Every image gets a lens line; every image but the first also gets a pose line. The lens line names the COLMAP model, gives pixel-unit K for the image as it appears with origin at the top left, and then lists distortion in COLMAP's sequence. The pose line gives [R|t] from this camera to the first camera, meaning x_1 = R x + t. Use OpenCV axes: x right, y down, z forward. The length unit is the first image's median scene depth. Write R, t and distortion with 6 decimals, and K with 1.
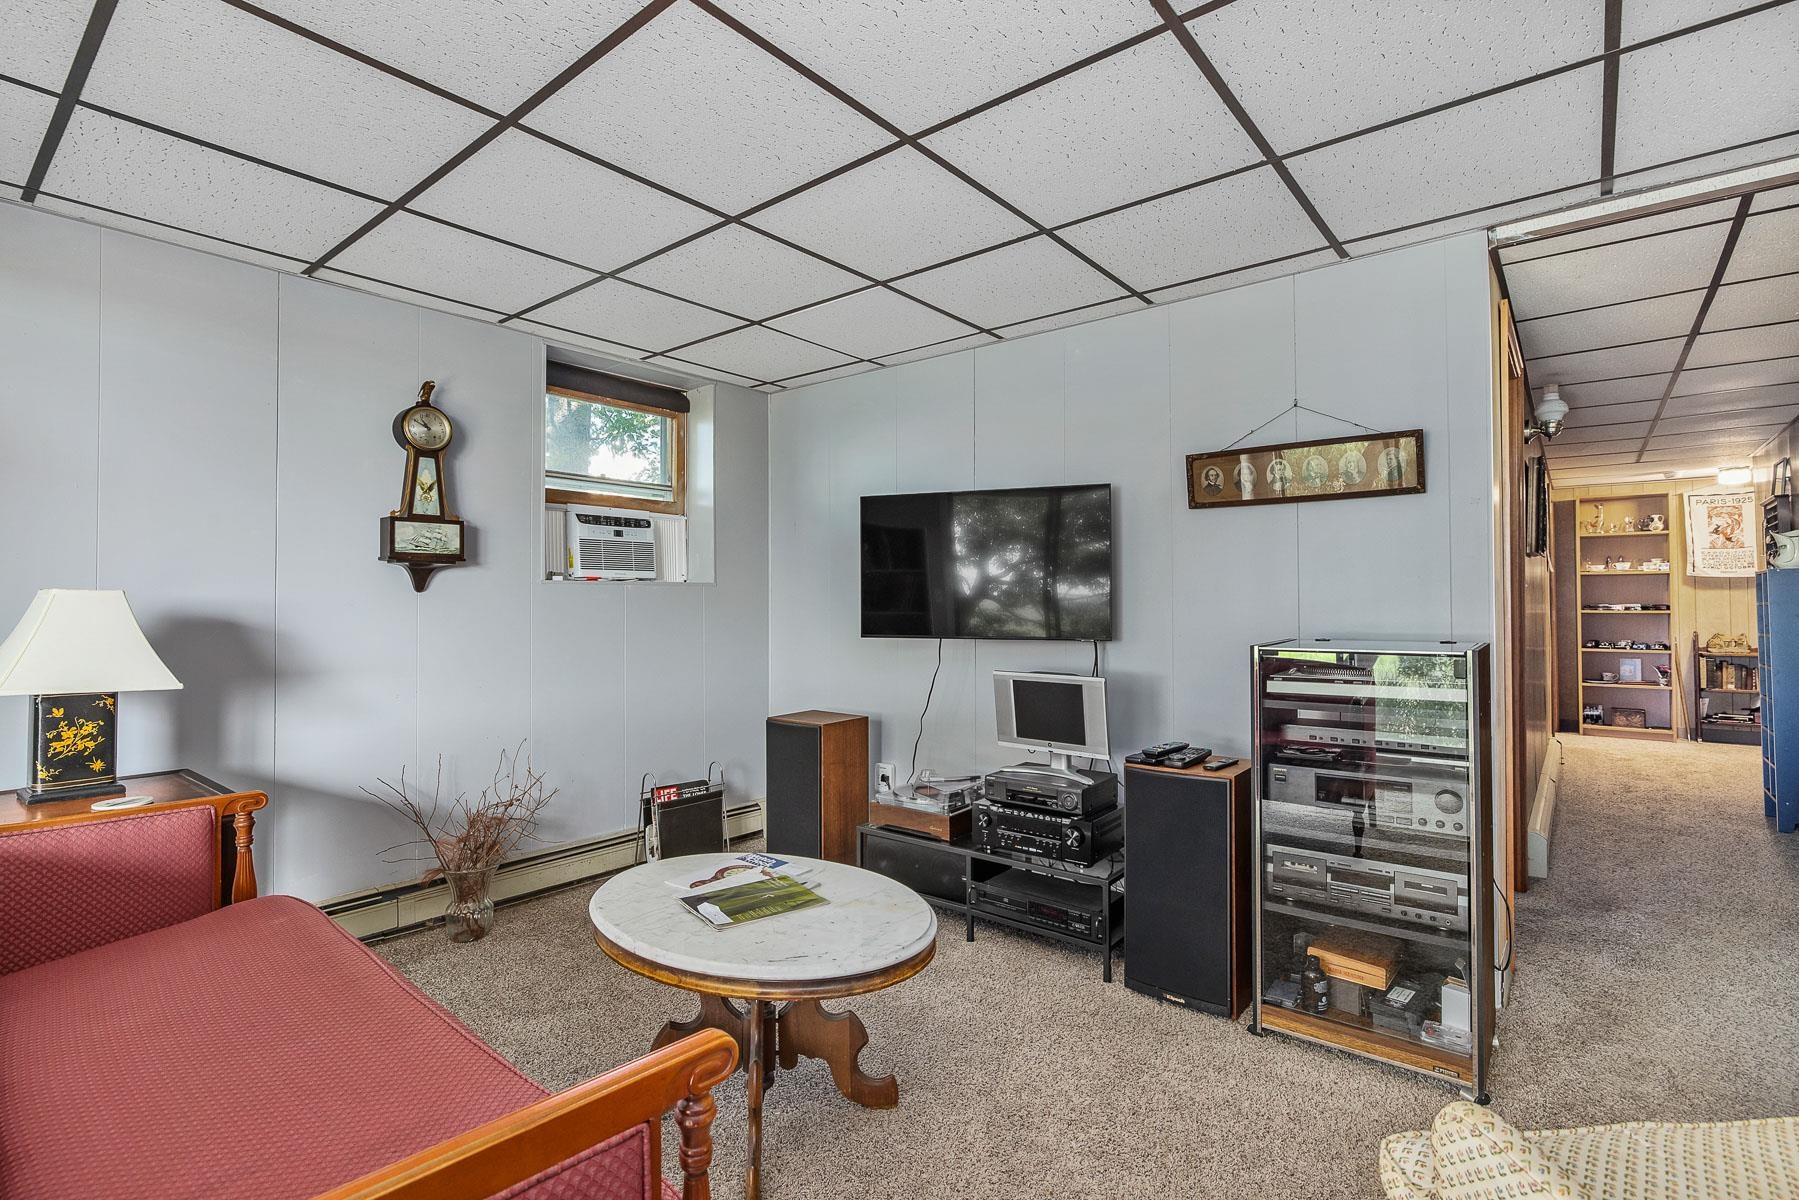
lens RADIAL K [[848.3, 0, 901.3], [0, 848.3, 592.5], [0, 0, 1]] dist [0.000043, -0.000057]
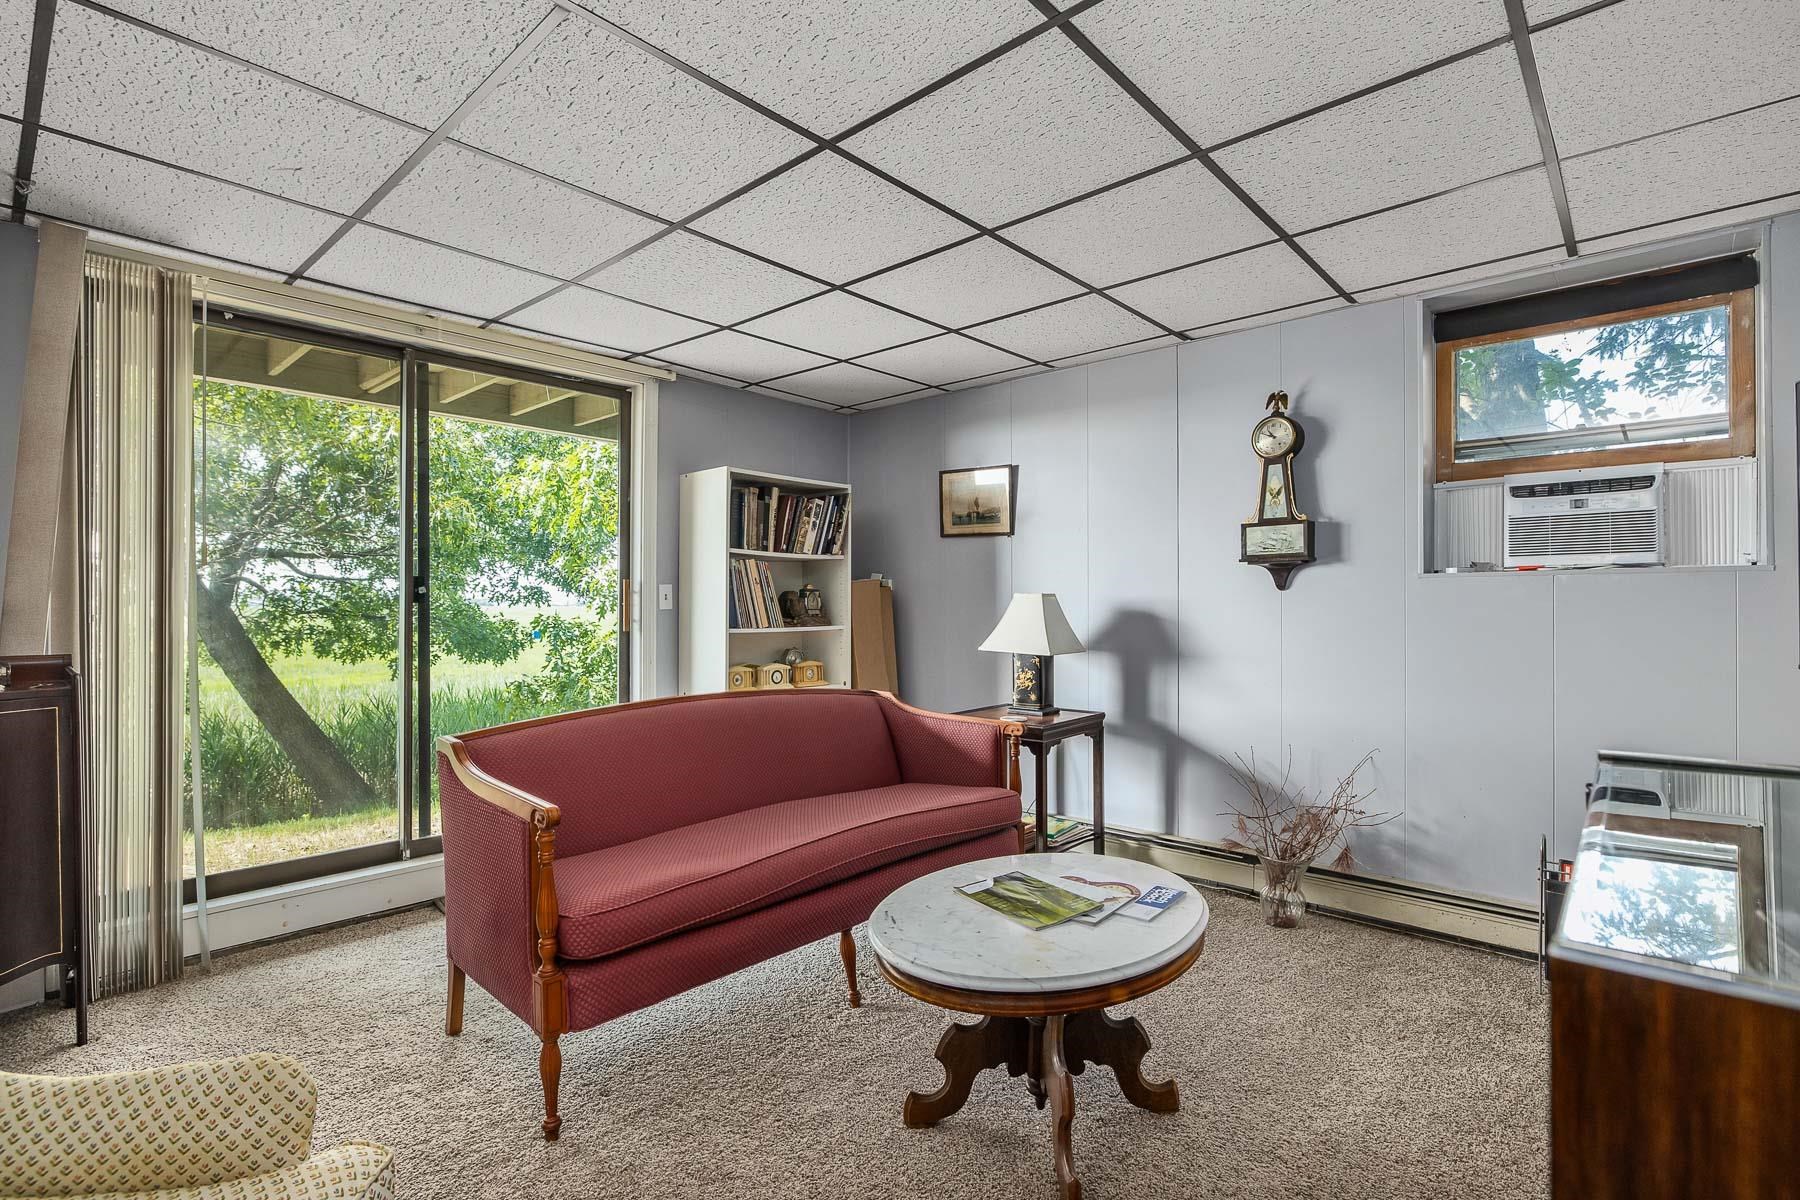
lens RADIAL K [[848.7, 0, 902.0], [0, 848.7, 604.3], [0, 0, 1]] dist [0.000043, -0.000057]
pose [[-0.049736, 0.001618, -0.998761, 0.528926], [0.014826, 0.999890, 0.000882, 0.008971], [0.998652, -0.014764, -0.049754, 0.578038]]
